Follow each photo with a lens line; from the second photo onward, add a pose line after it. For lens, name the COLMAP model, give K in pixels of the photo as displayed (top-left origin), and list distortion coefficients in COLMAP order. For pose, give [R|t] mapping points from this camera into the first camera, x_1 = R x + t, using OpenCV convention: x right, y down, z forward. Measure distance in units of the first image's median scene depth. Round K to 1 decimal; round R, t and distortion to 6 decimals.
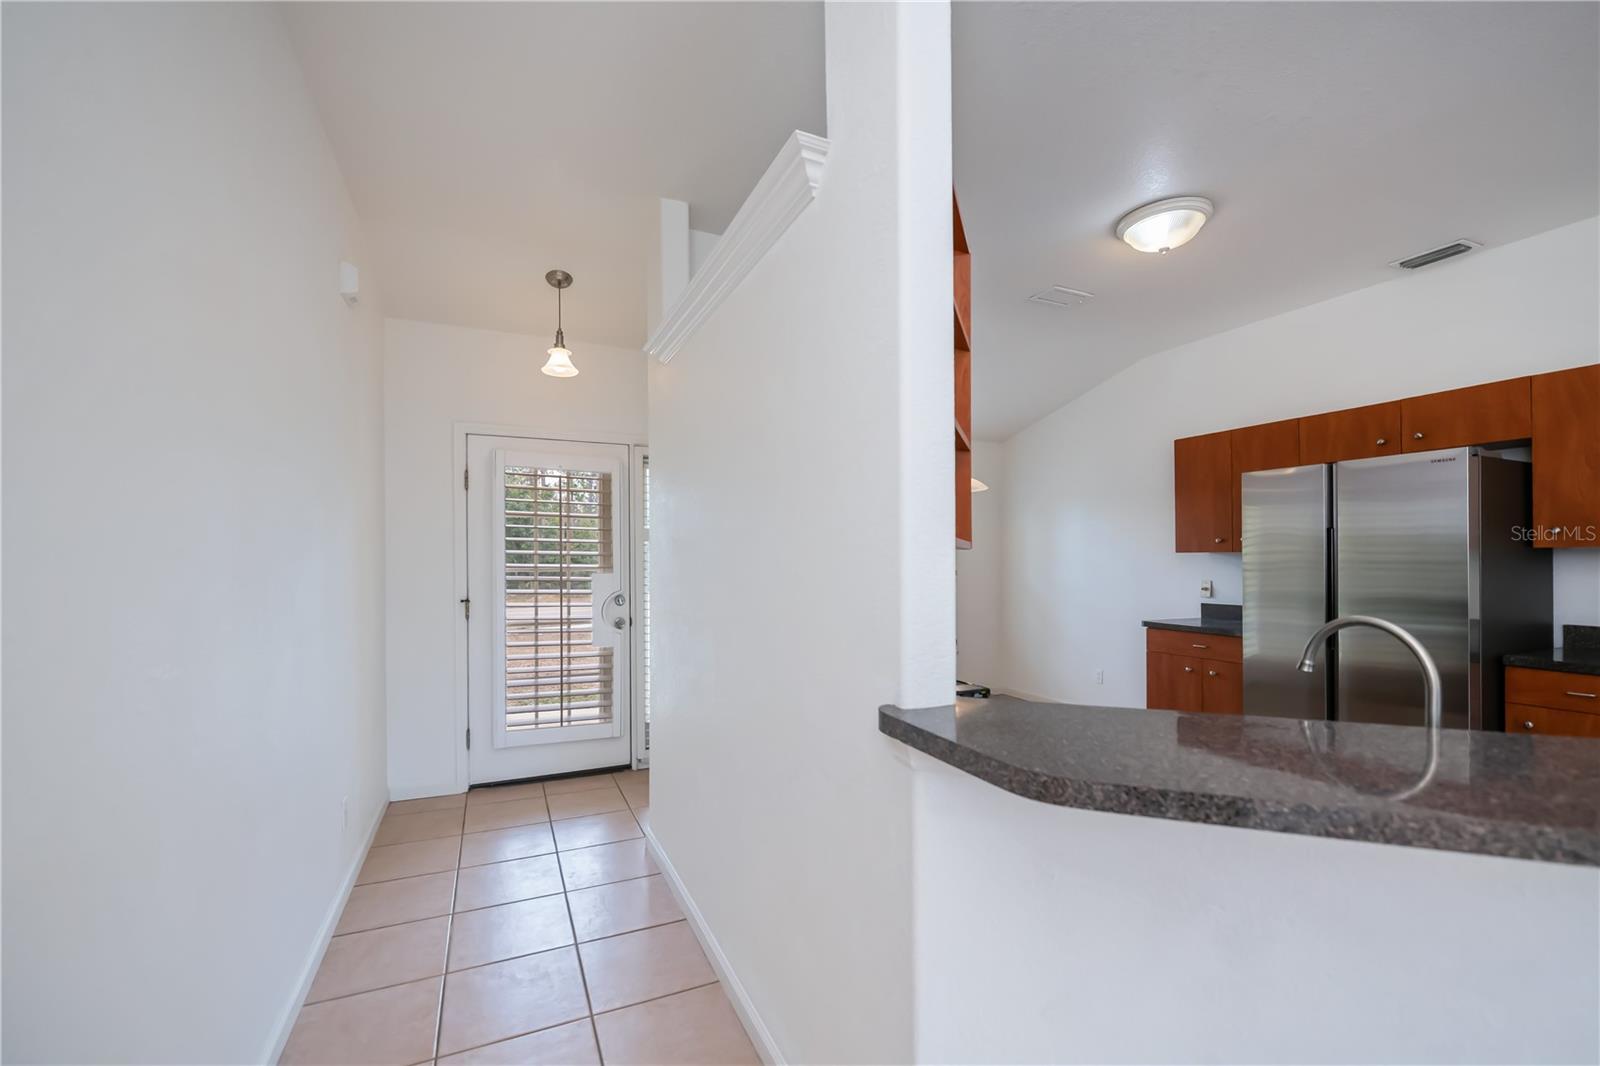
lens RADIAL K [[671.8, 0, 806.2], [0, 671.8, 538.7], [0, 0, 1]] dist [-0.001390, -0.000400]
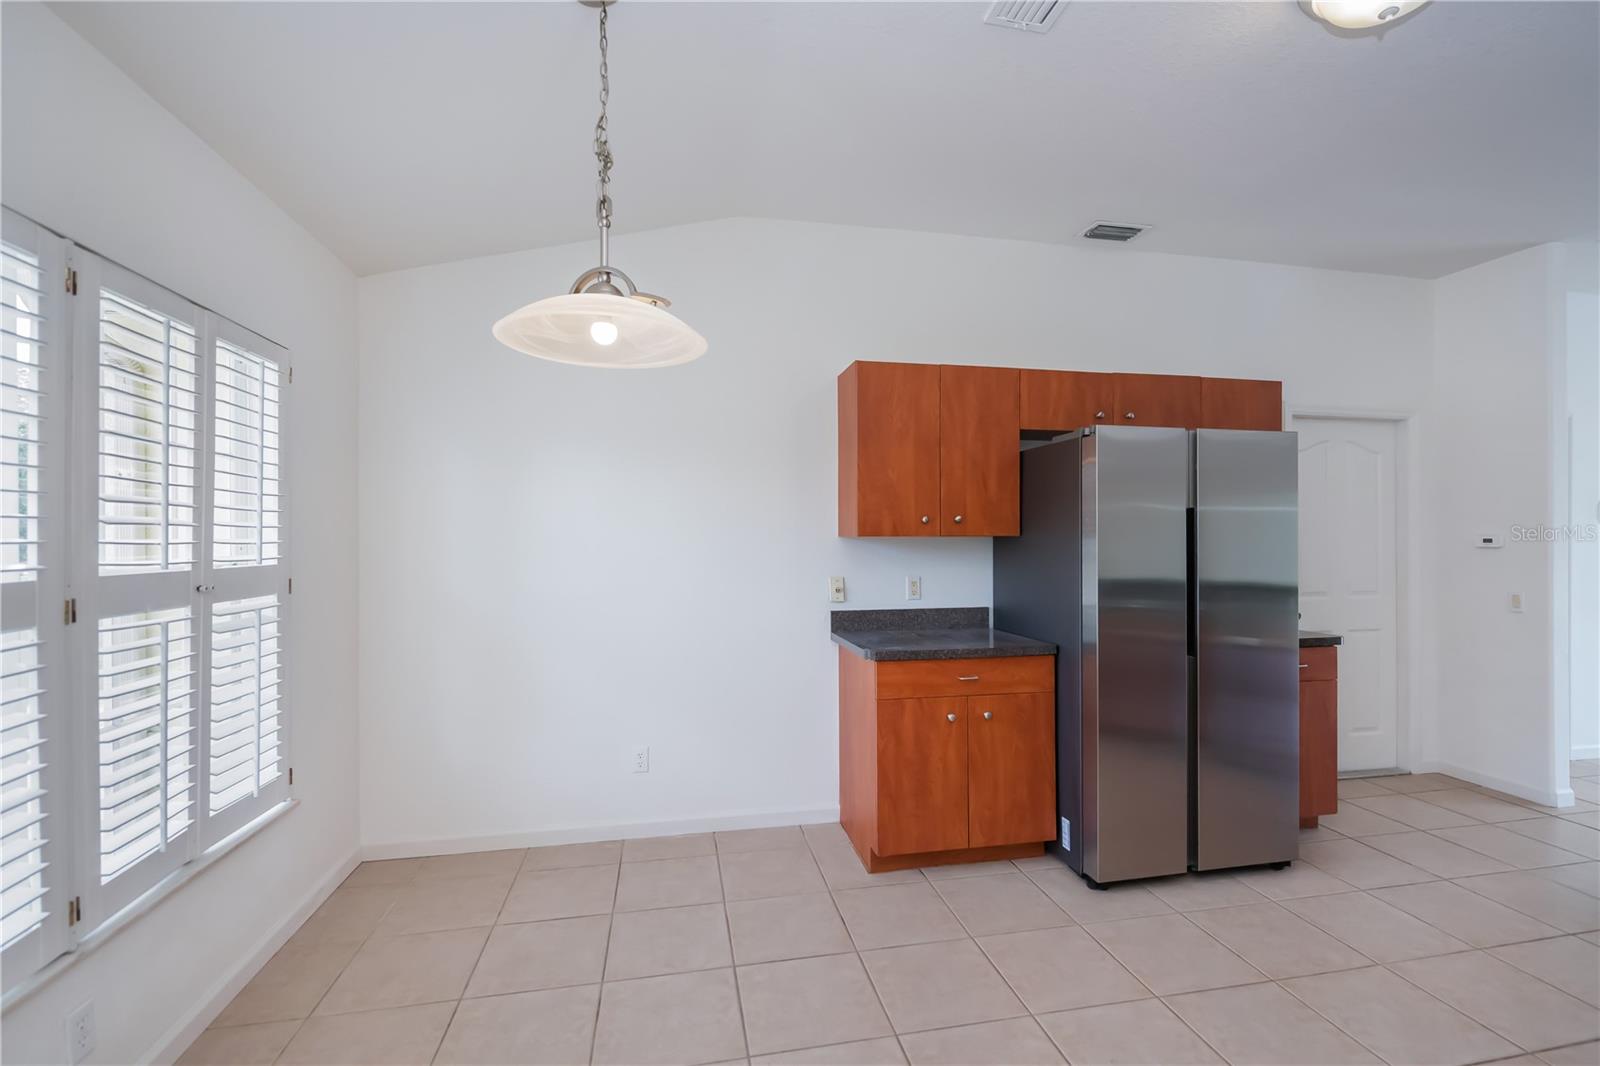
lens RADIAL K [[706.7, 0, 800.0], [0, 706.7, 533.0], [0, 0, 1]] dist [-0.000037, -0.000026]
pose [[0.240786, 0.007670, 0.970548, -0.127377], [-0.024384, 0.999701, -0.001851, 0.020440], [-0.970272, -0.023220, 0.240901, 0.942624]]
